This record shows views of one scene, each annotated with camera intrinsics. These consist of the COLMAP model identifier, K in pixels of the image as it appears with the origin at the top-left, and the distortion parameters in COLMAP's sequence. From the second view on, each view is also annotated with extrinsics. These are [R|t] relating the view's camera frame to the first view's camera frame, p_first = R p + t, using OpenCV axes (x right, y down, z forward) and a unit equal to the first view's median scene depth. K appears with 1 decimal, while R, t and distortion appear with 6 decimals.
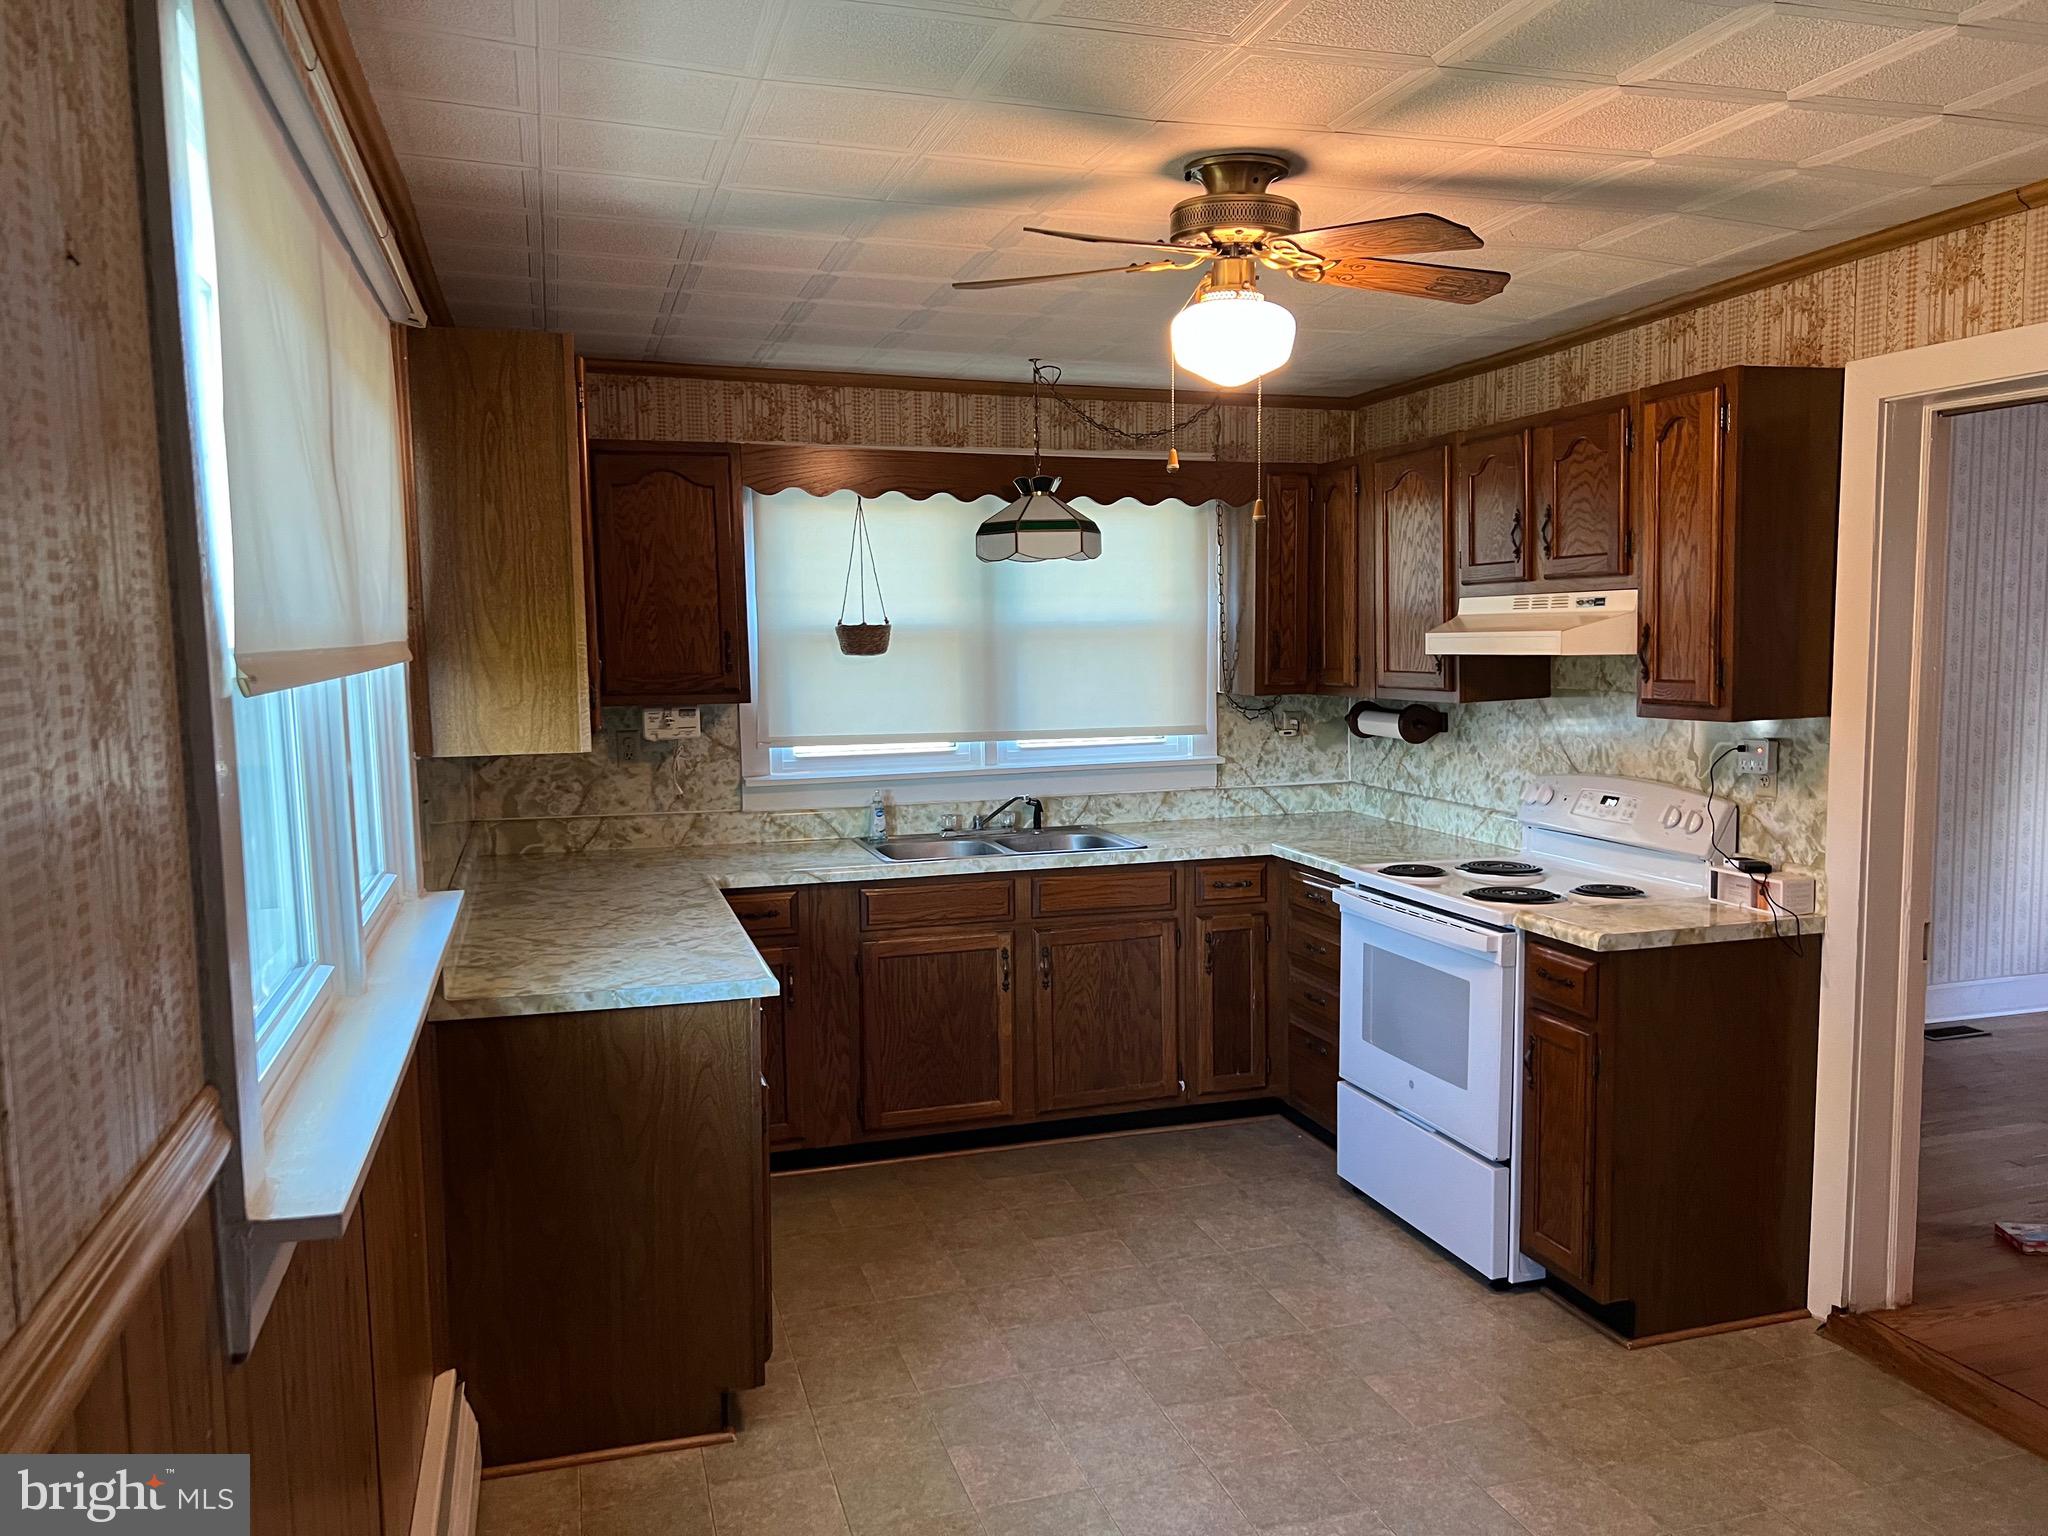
lens RADIAL K [[1534.5, 0, 1027.7], [0, 1534.5, 778.4], [0, 0, 1]] dist [0.062762, -0.076317]
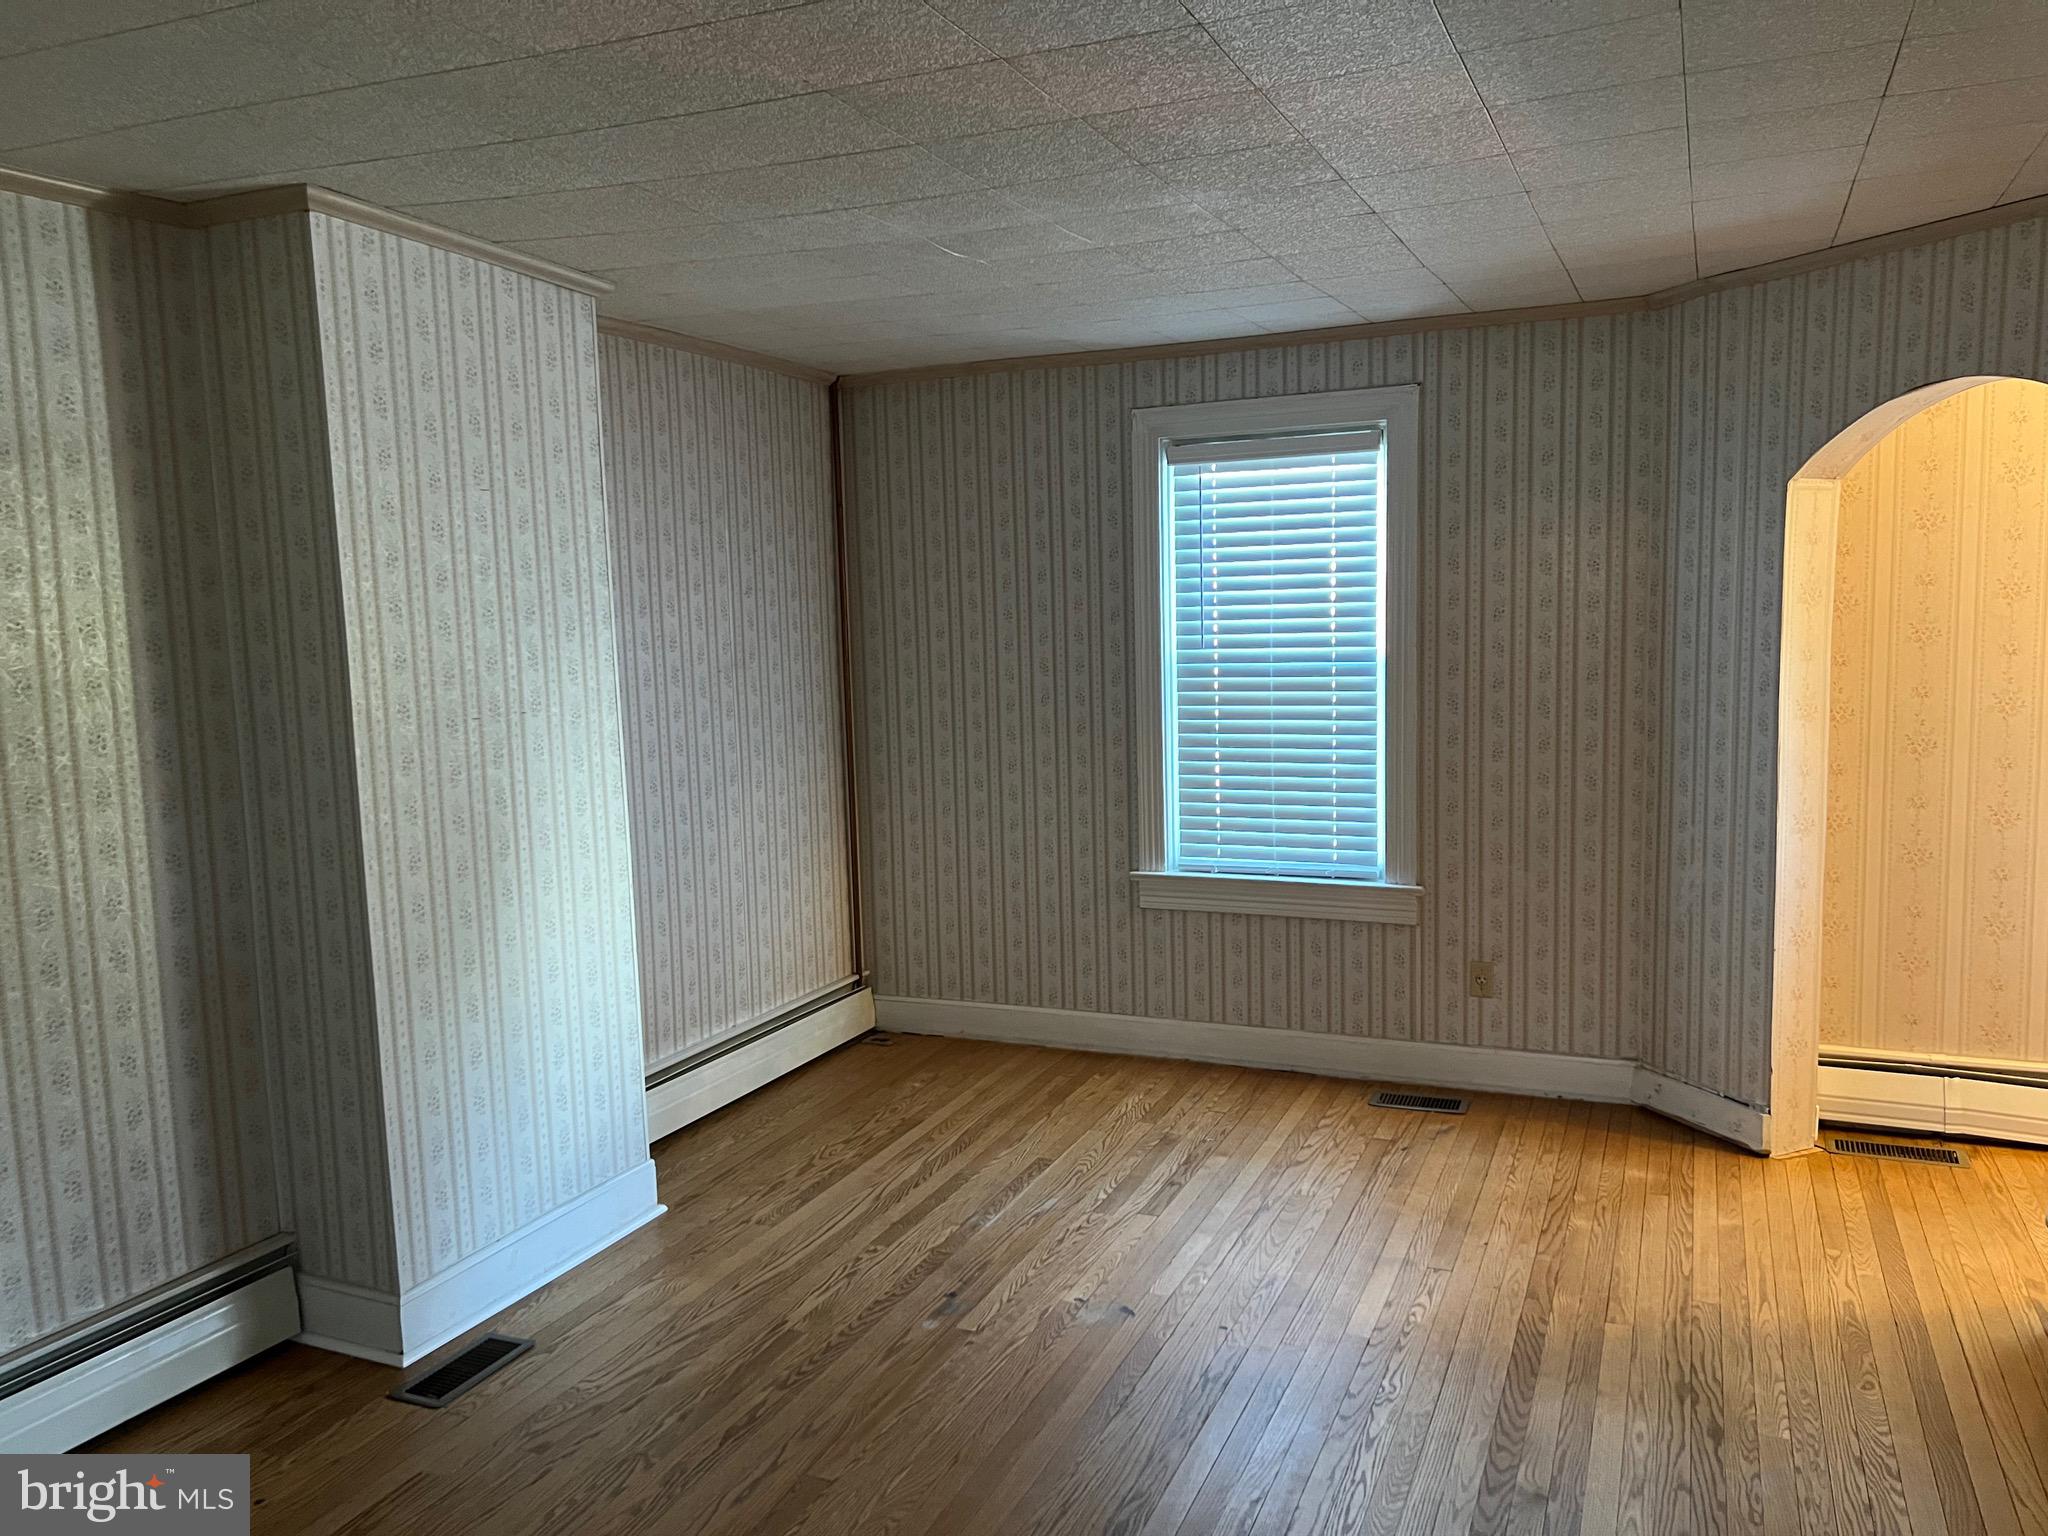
lens RADIAL K [[1534.5, 0, 1032.1], [0, 1534.5, 775.7], [0, 0, 1]] dist [0.062762, -0.076317]
pose [[0.652207, -0.084637, 0.753301, 0.248595], [0.098126, 0.994813, 0.026815, -0.032808], [-0.751663, 0.056429, 0.657129, 0.359559]]
